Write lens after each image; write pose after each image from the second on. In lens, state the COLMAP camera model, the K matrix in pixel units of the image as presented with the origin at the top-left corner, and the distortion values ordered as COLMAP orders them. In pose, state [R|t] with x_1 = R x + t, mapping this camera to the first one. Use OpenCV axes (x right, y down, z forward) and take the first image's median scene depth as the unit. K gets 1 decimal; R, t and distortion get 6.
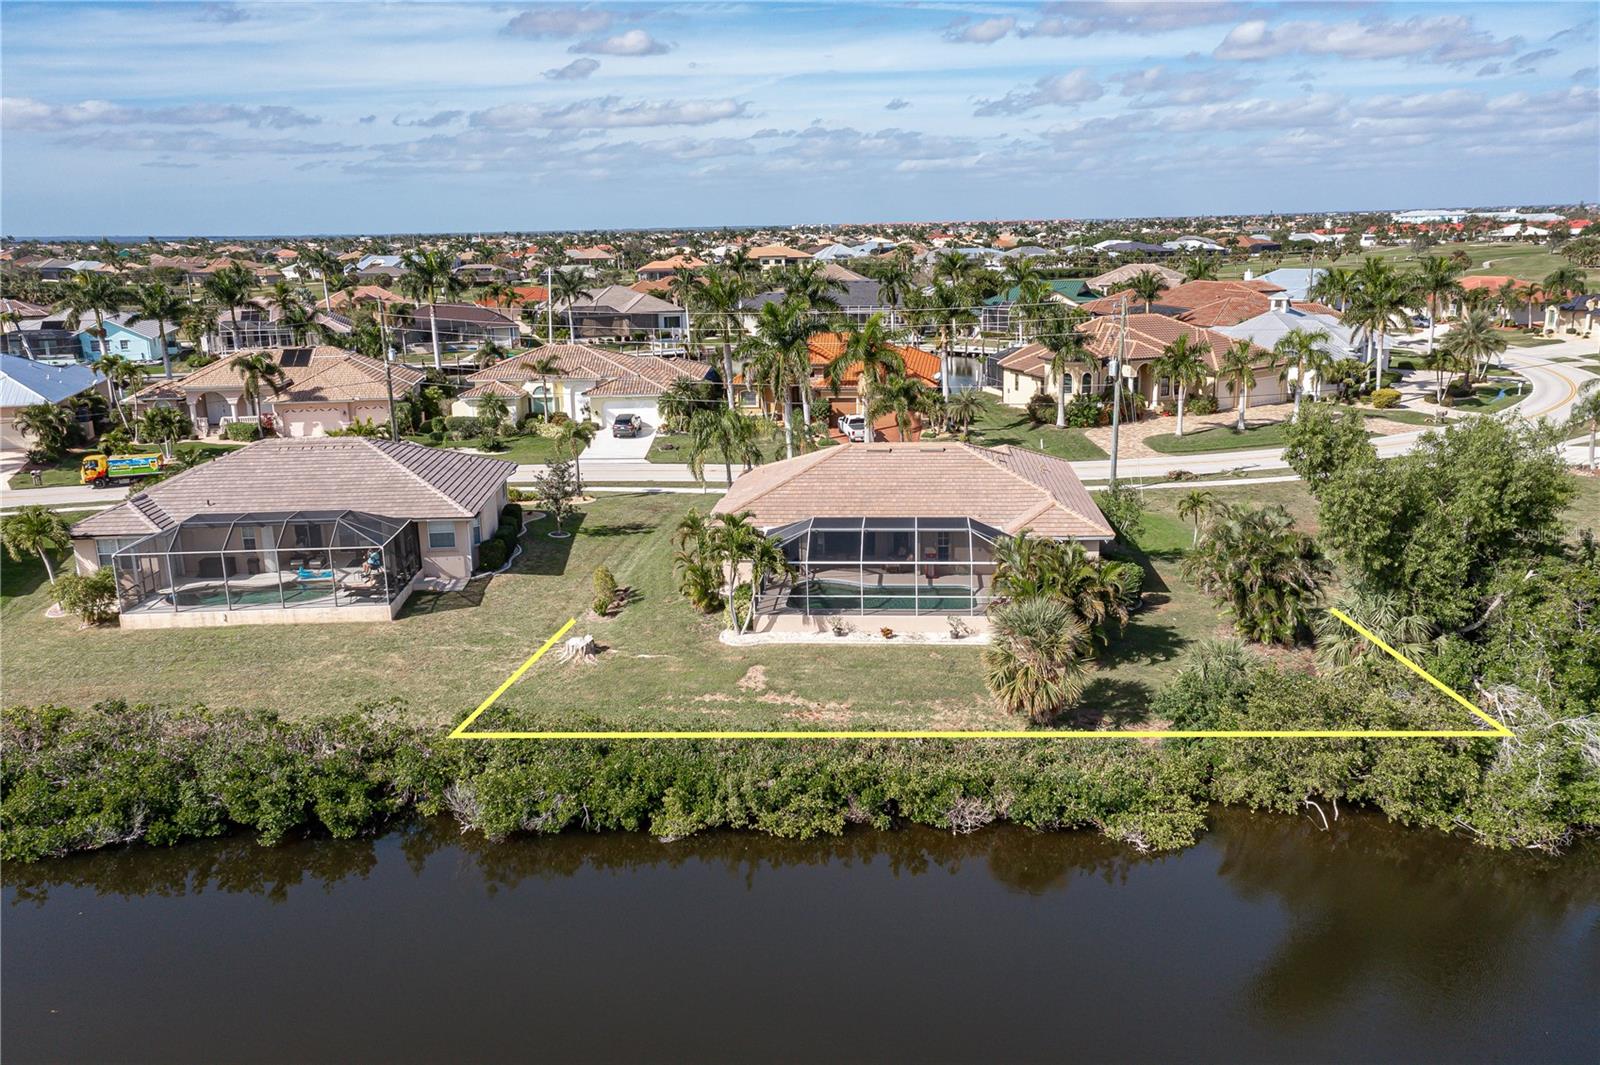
lens RADIAL K [[1270.8, 0, 795.9], [0, 1270.8, 477.9], [0, 0, 1]] dist [0.009000, 0.060910]
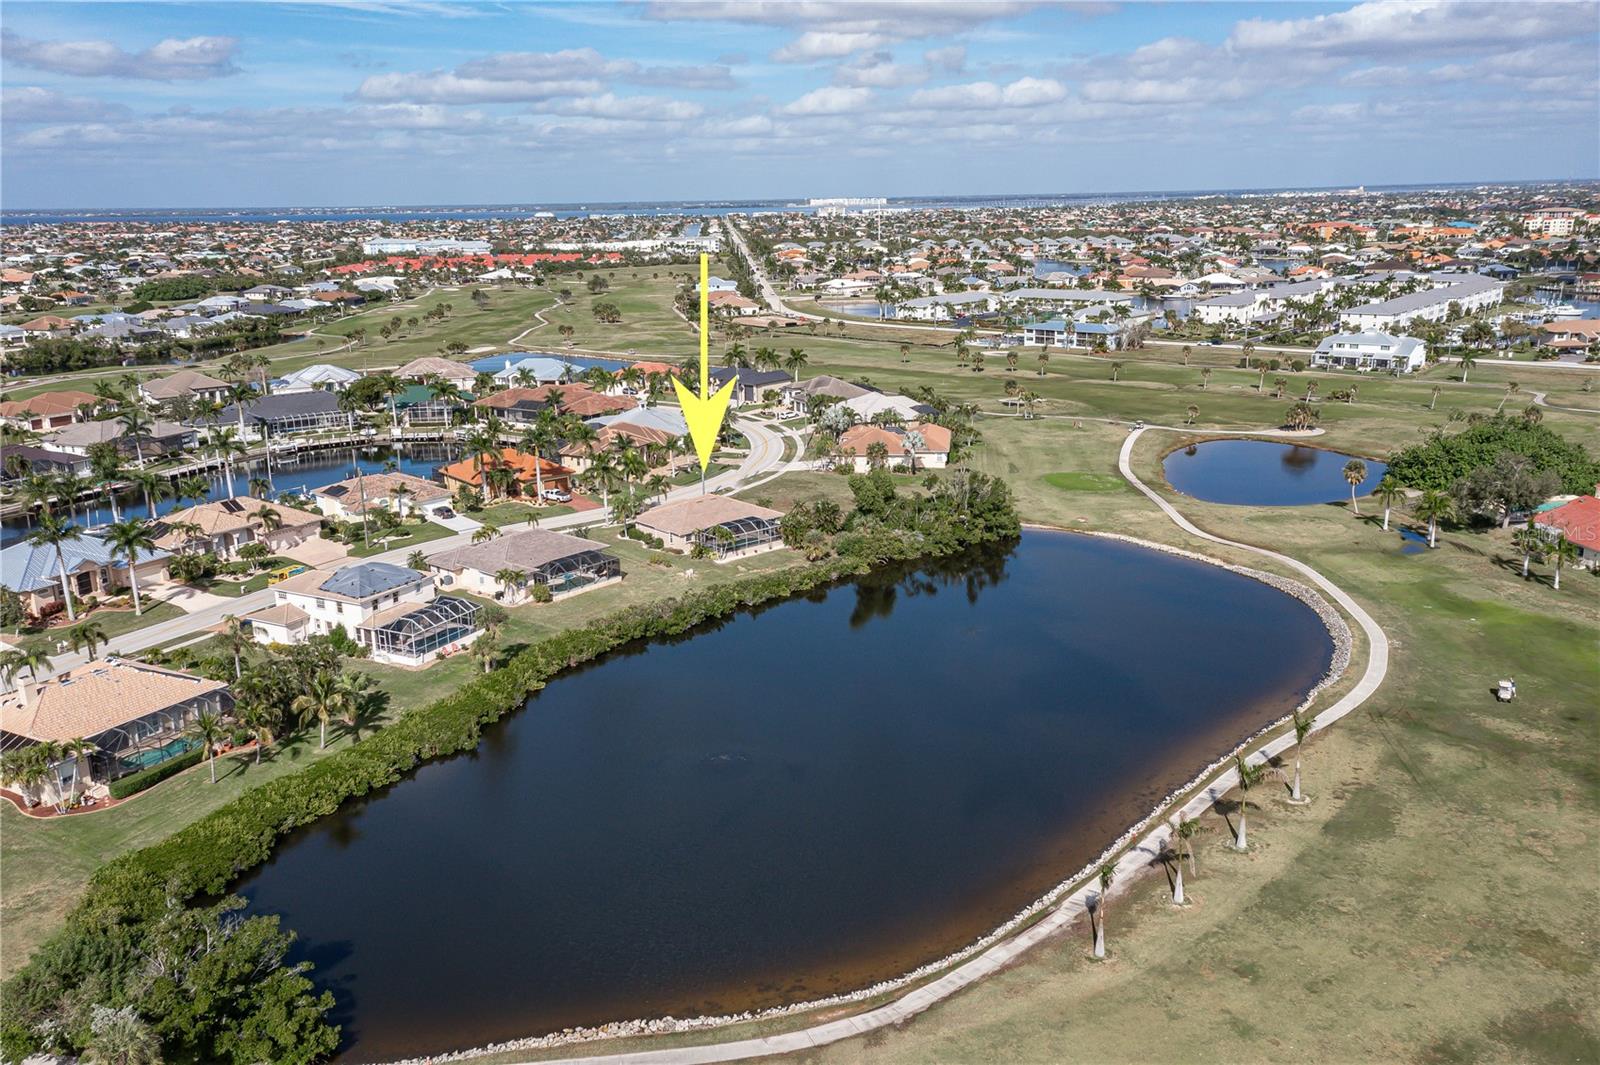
lens RADIAL K [[1270.8, 0, 795.9], [0, 1270.8, 477.9], [0, 0, 1]] dist [0.009000, 0.060910]
pose [[0.696431, -0.141771, 0.703481, -1.675597], [0.136281, 0.988581, 0.064312, -0.211245], [-0.704565, 0.051082, 0.707798, -1.148882]]
